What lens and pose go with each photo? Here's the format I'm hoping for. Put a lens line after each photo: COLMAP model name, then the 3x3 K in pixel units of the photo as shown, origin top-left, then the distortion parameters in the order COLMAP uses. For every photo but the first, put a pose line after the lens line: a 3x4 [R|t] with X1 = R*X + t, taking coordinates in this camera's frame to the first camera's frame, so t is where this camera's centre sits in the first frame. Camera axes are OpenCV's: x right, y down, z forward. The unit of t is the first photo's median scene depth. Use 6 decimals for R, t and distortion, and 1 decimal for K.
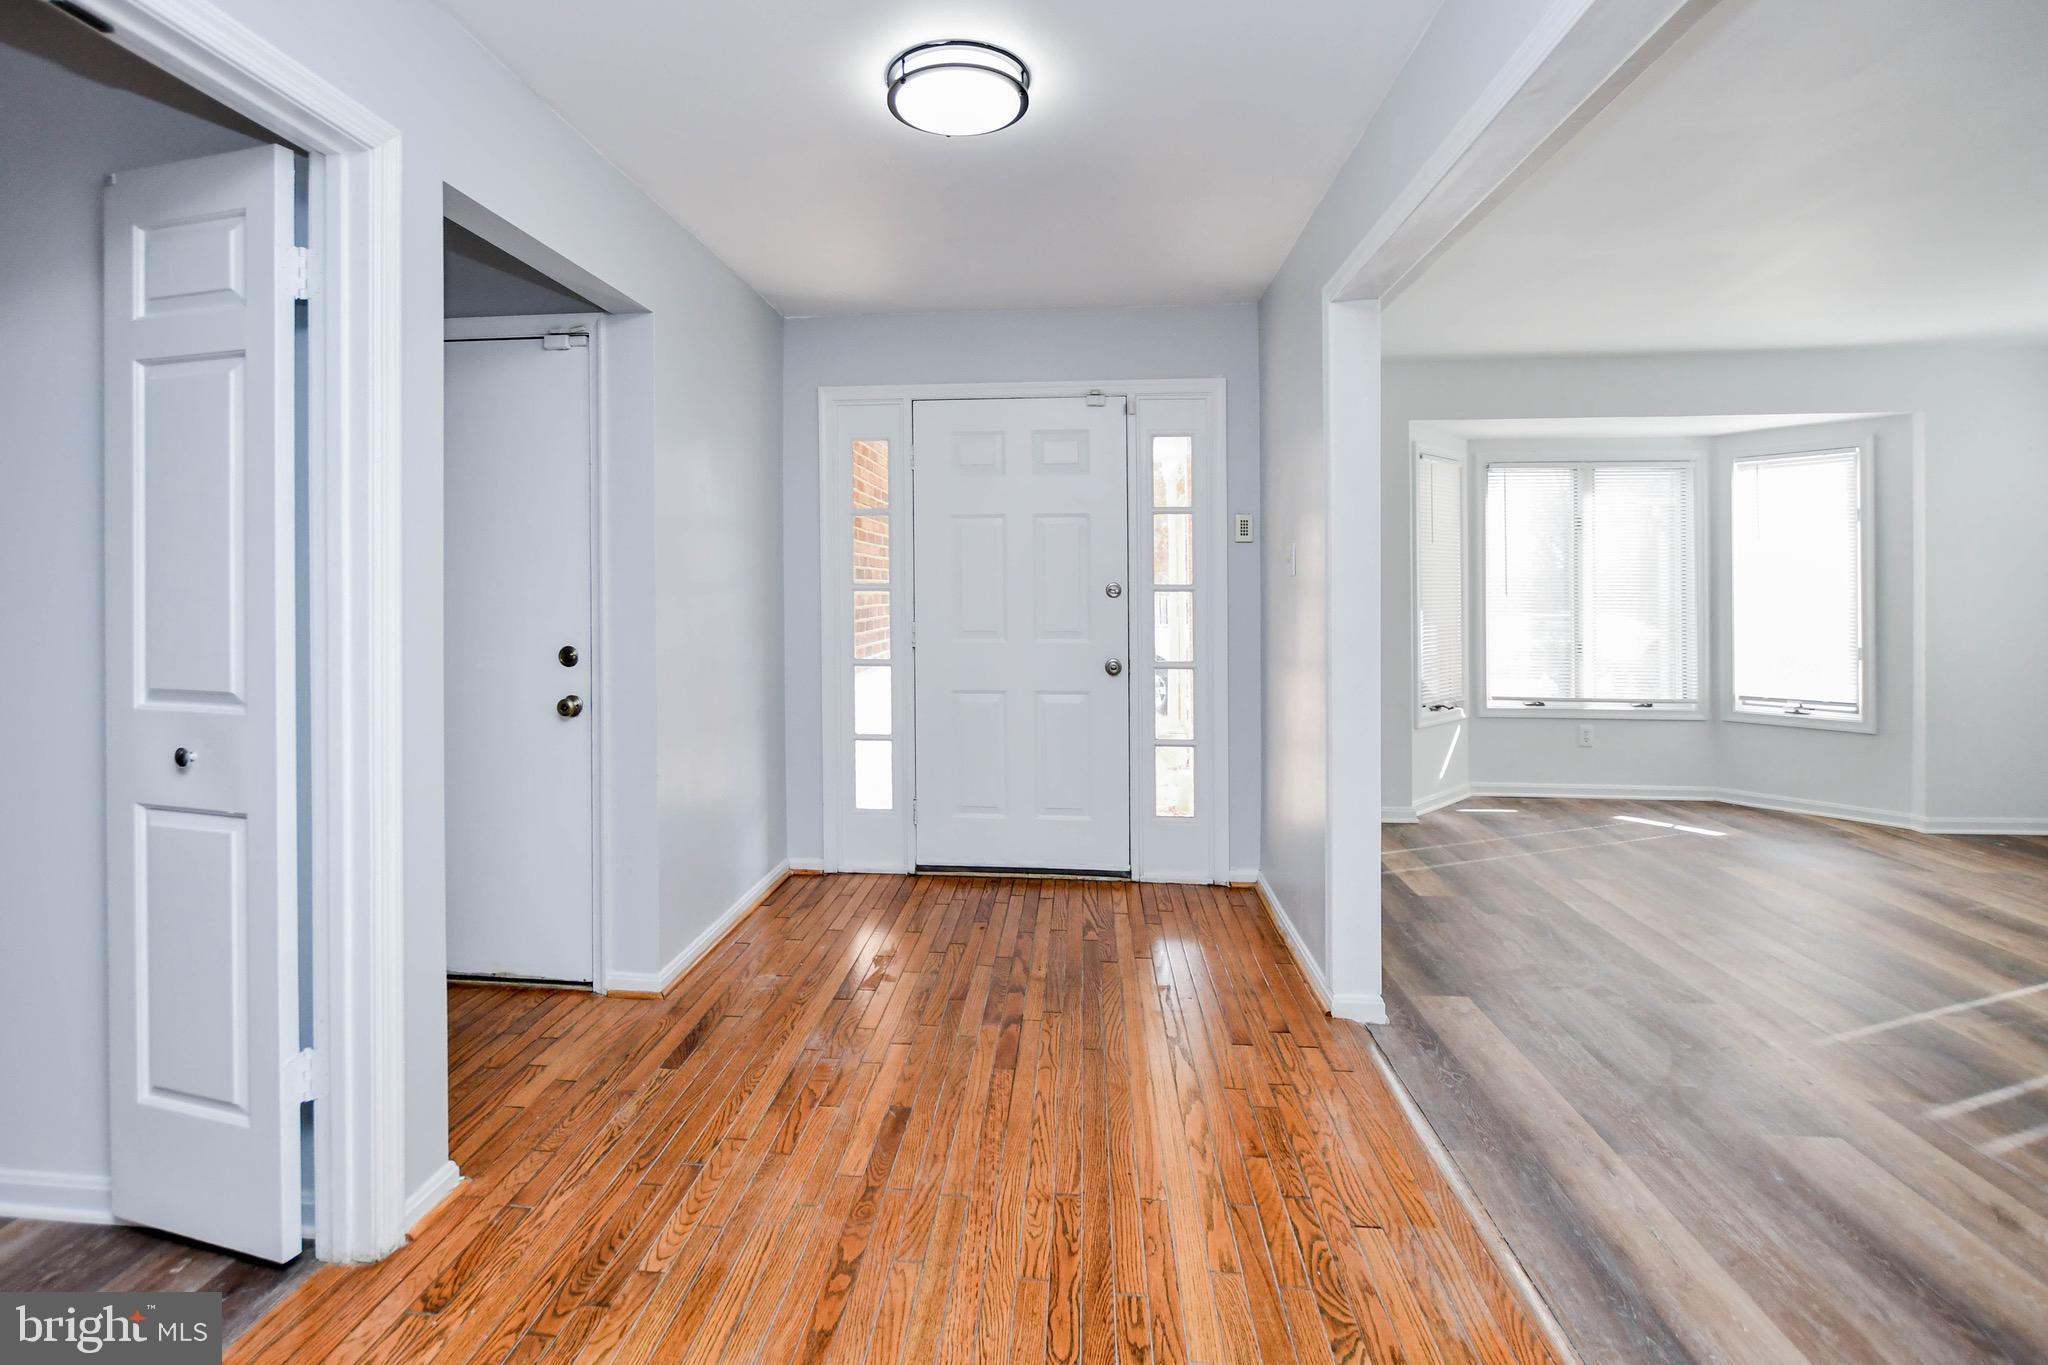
lens RADIAL K [[947.8, 0, 1000.5], [0, 947.8, 597.0], [0, 0, 1]] dist [-0.004602, 0.000686]
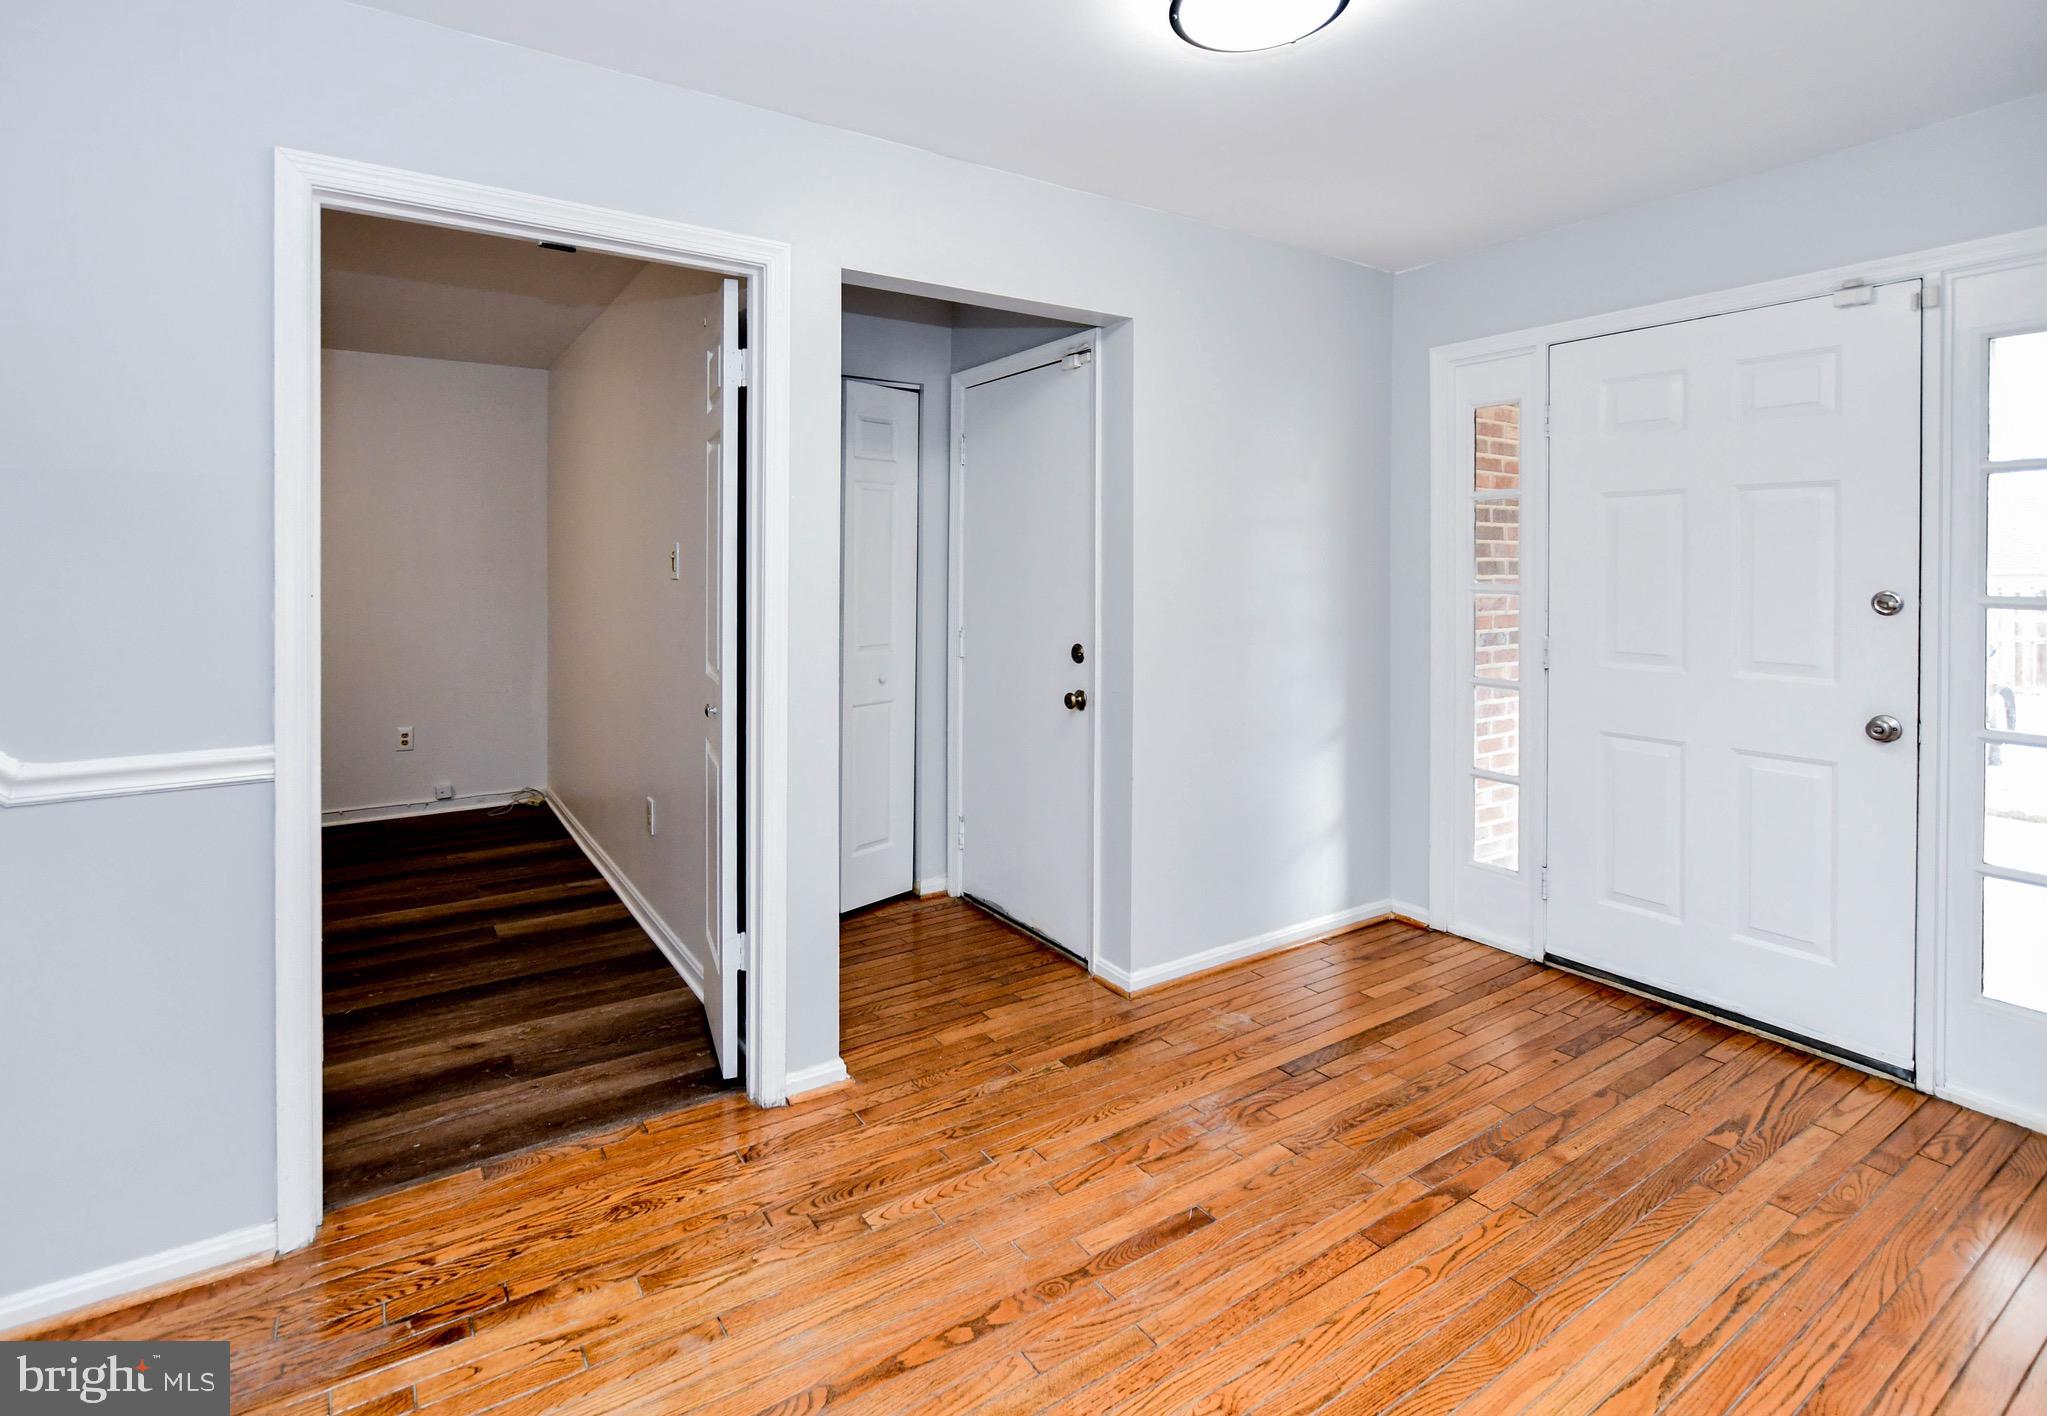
lens RADIAL K [[985.9, 0, 1019.0], [0, 985.9, 583.7], [0, 0, 1]] dist [-0.006896, 0.000262]
pose [[0.628122, 0.020362, -0.777849, 0.421319], [-0.010853, 0.999790, 0.017408, -0.040314], [0.778039, -0.002492, 0.628210, 0.278067]]
